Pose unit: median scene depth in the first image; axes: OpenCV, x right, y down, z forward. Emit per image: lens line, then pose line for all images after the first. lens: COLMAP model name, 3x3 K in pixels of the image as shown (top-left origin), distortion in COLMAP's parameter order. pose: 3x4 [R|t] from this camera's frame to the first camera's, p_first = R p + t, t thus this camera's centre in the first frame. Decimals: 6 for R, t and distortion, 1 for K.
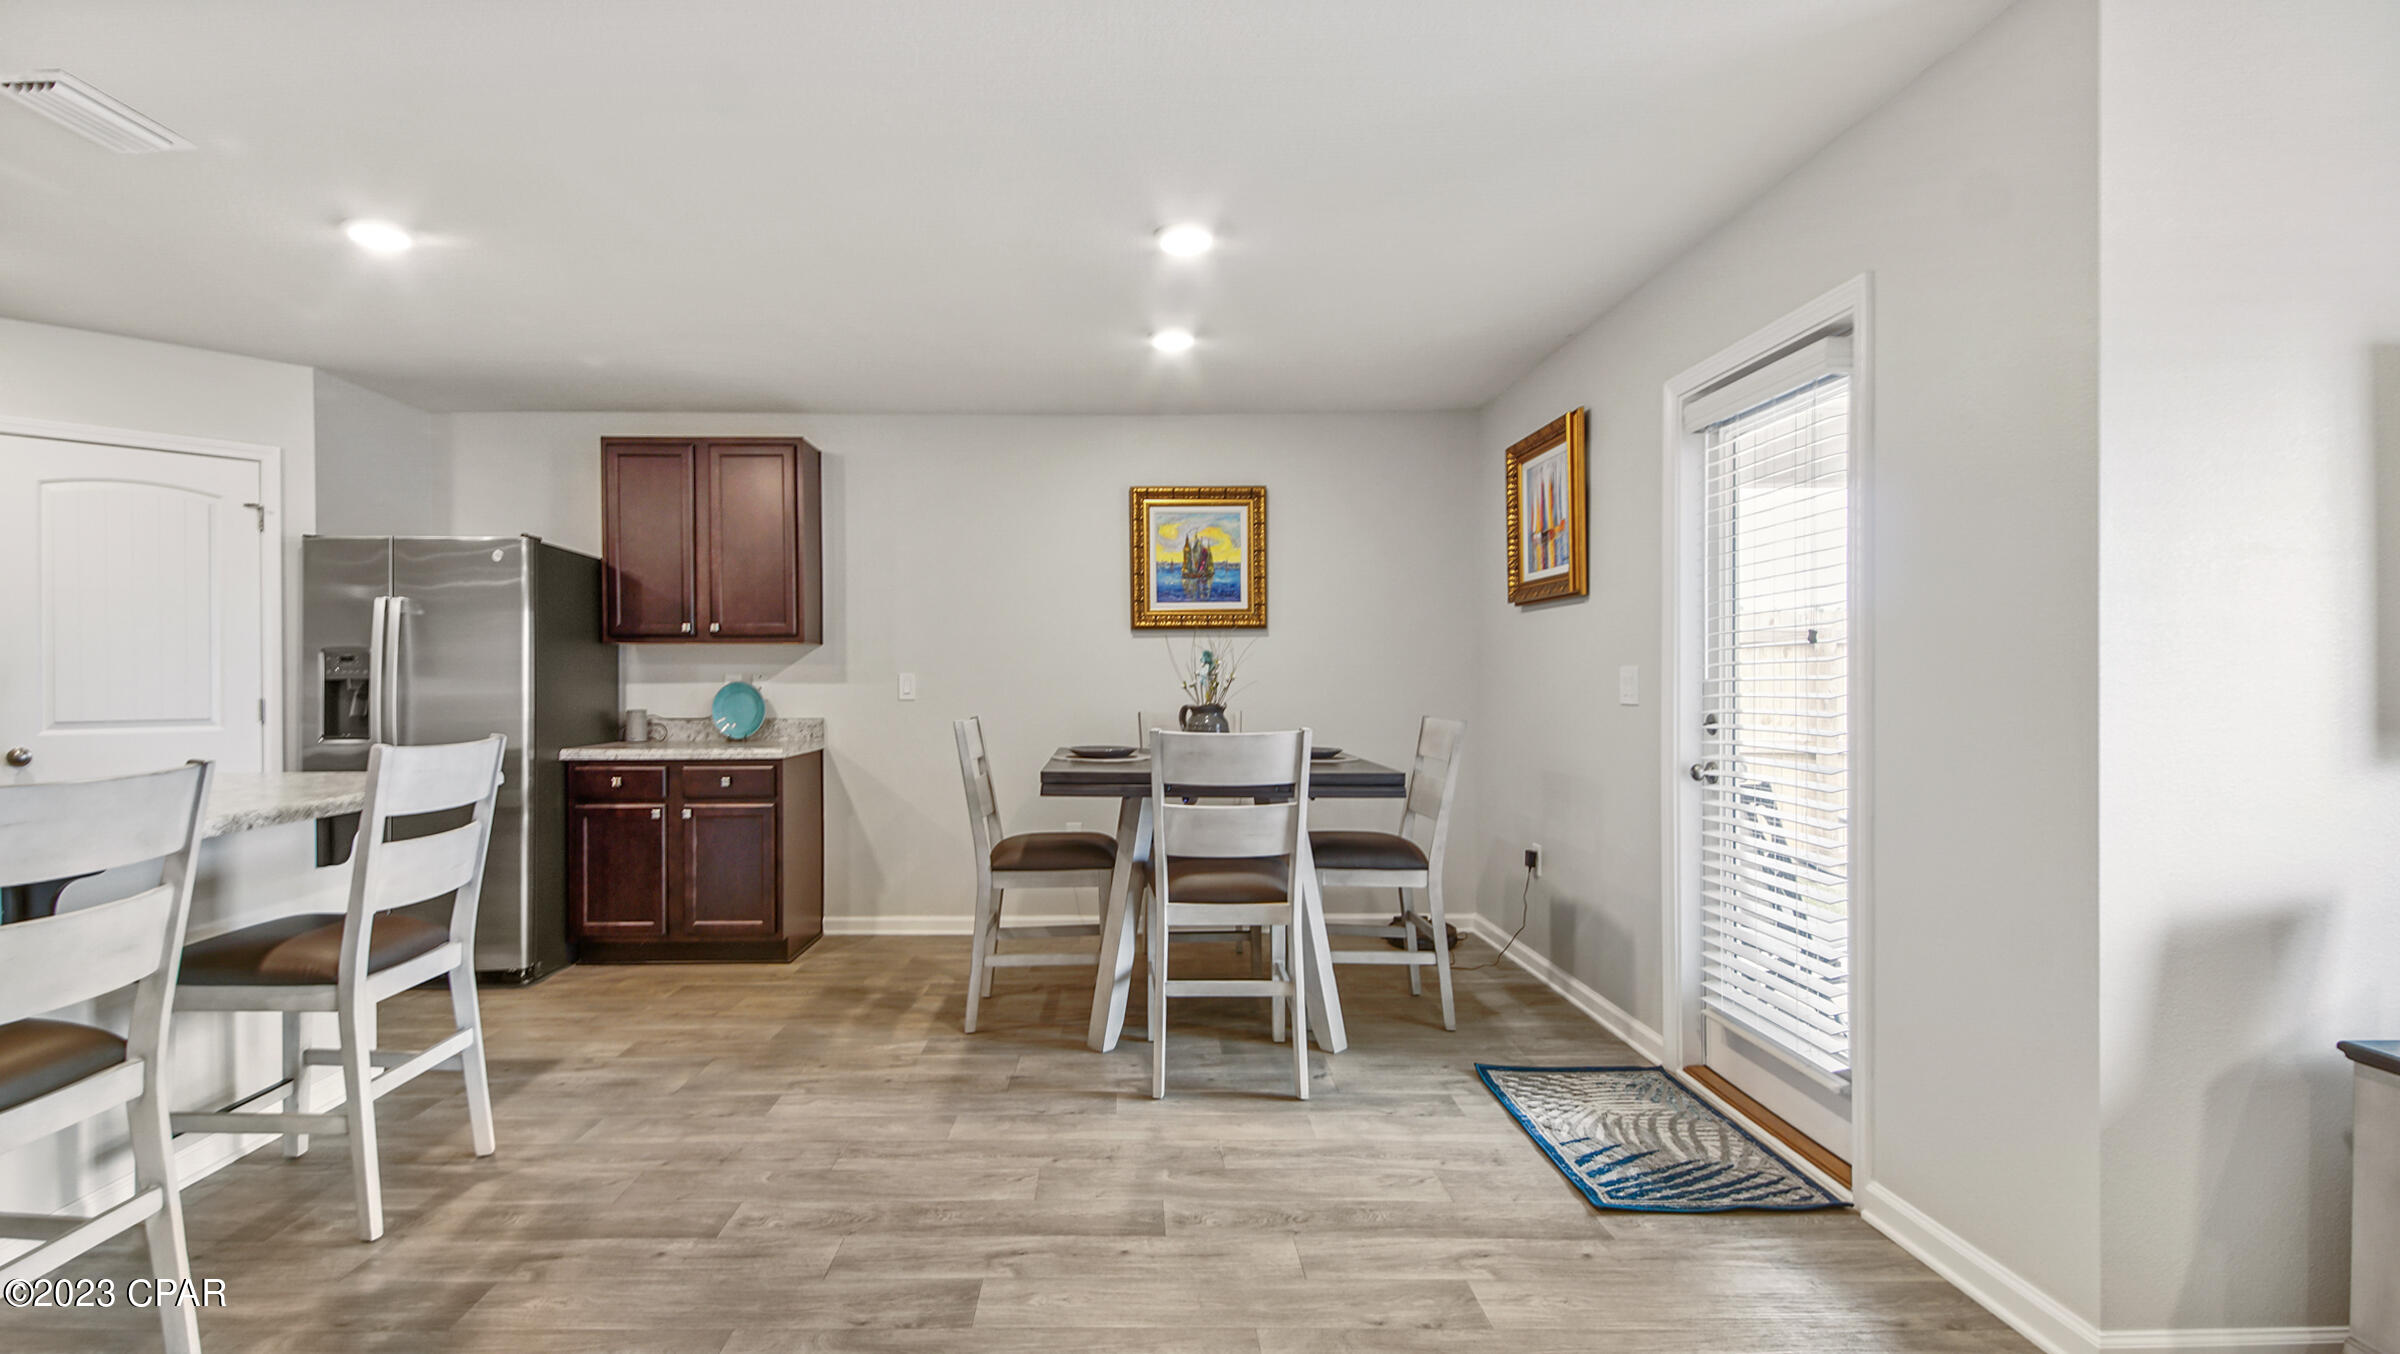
lens RADIAL K [[1124.0, 0, 1166.7], [0, 1124.0, 681.1], [0, 0, 1]] dist [-0.008544, -0.000949]
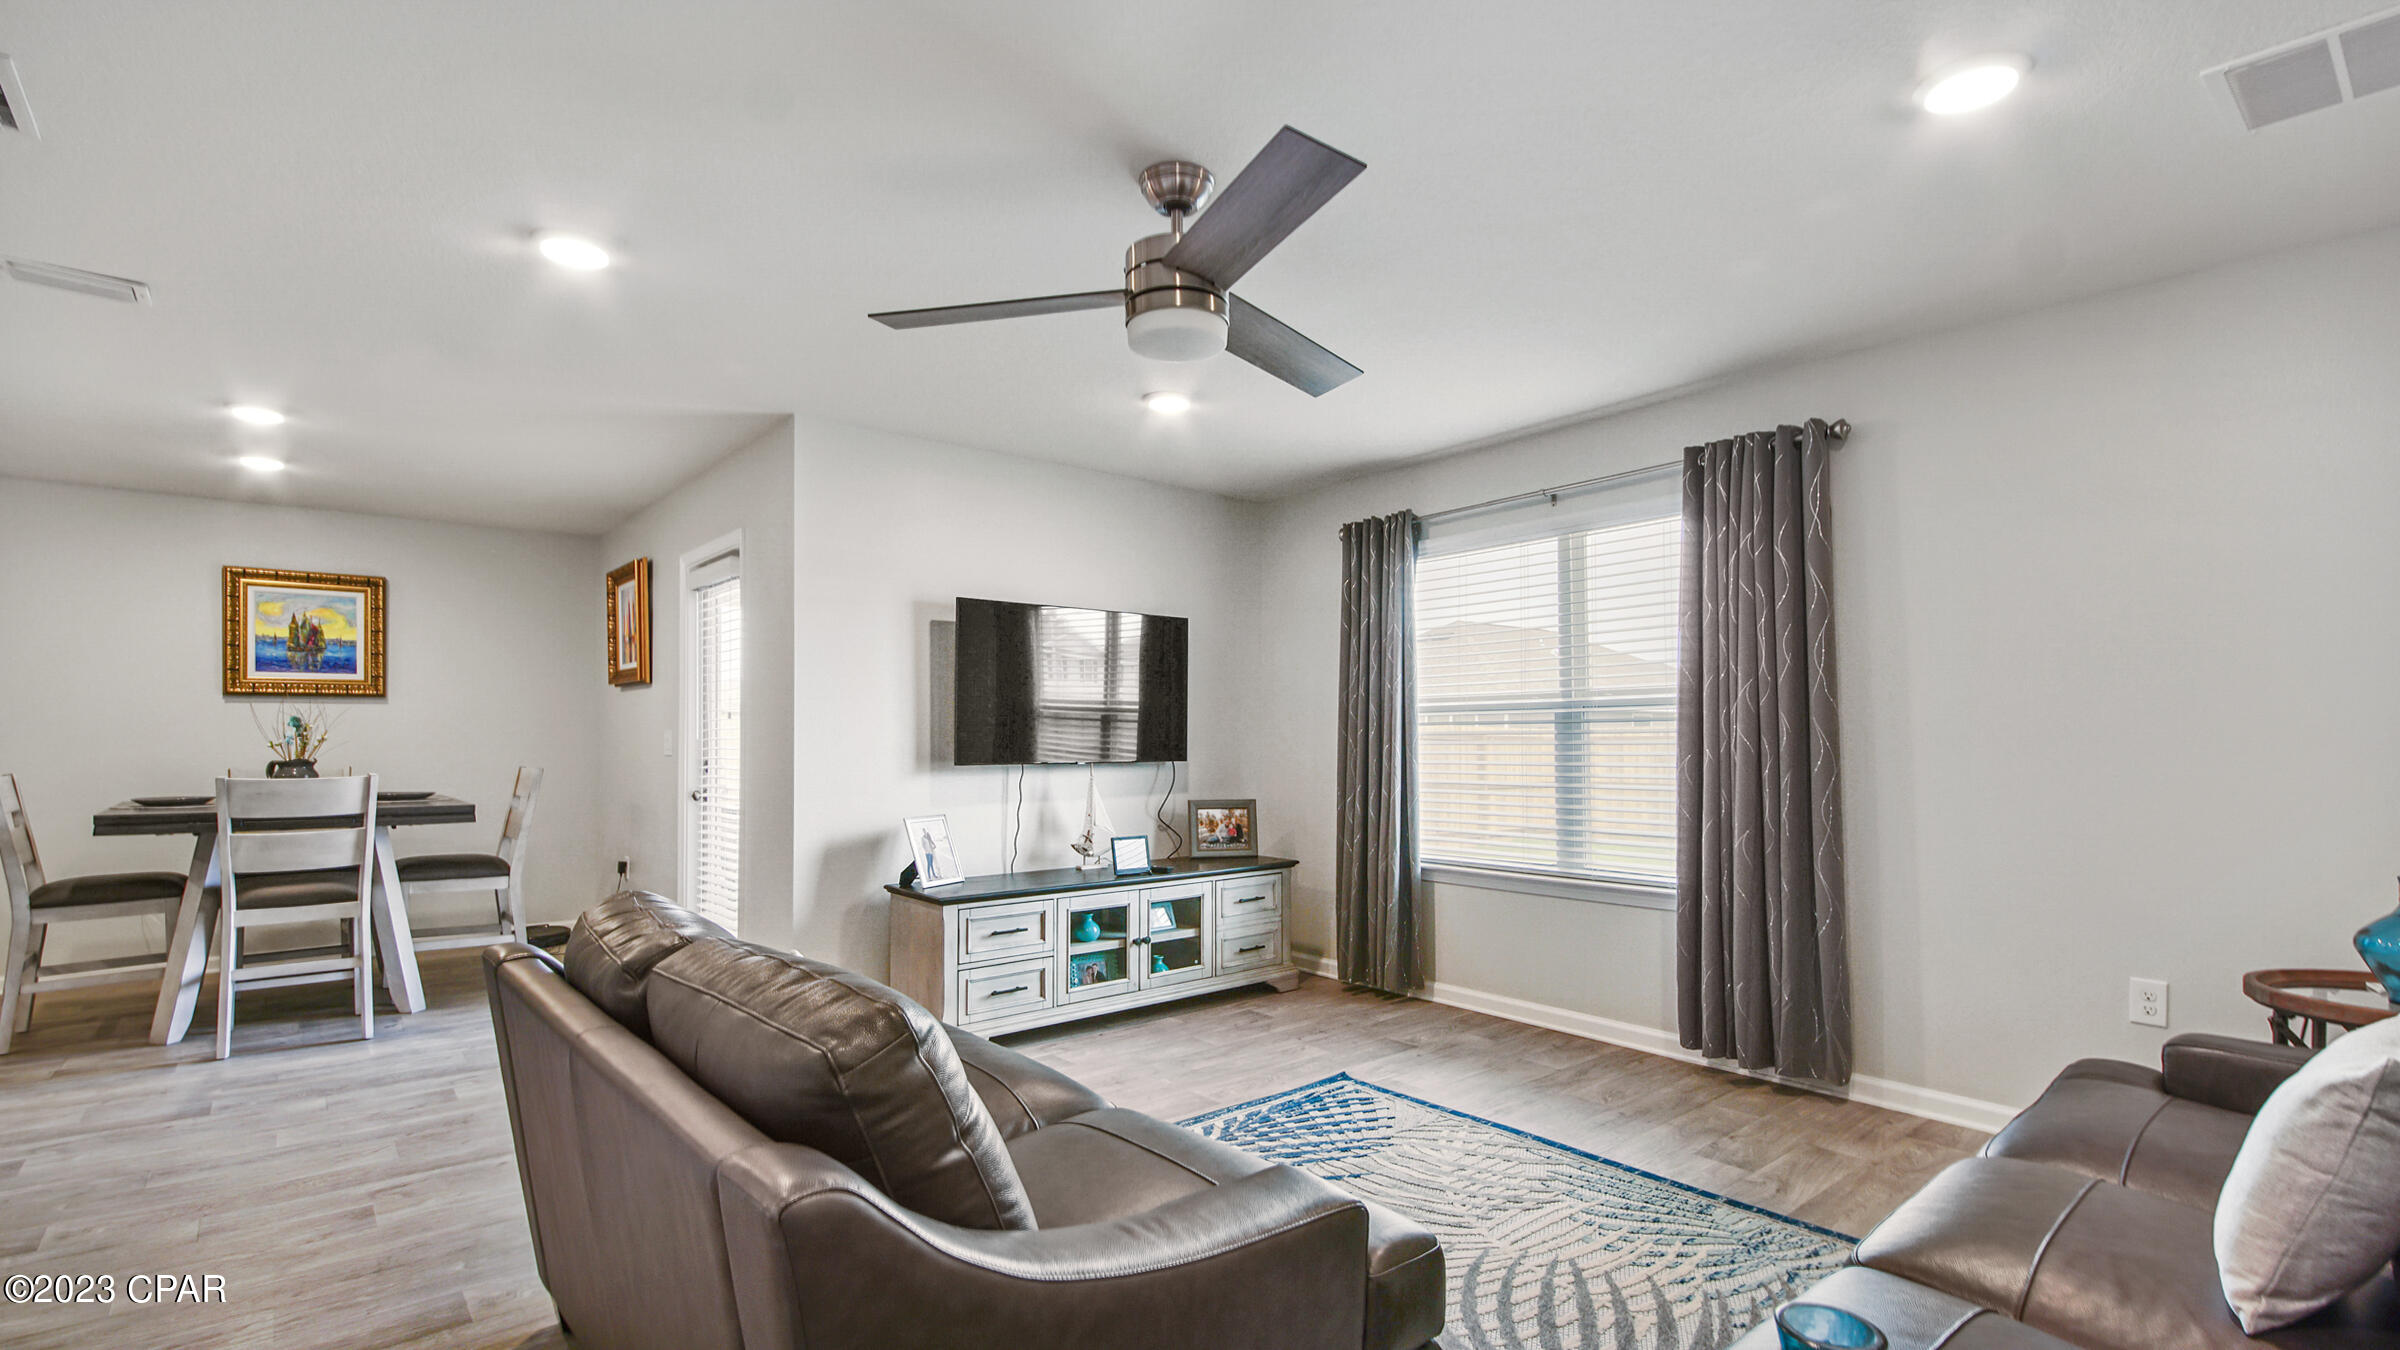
lens RADIAL K [[1053.0, 0, 1310.1], [0, 1053.0, 725.4], [0, 0, 1]] dist [0.017531, -0.010287]
pose [[0.744109, 0.008934, 0.667998, 0.077219], [0.002494, 0.999866, -0.016151, 0.004004], [-0.668053, 0.013685, 0.743988, -0.554928]]
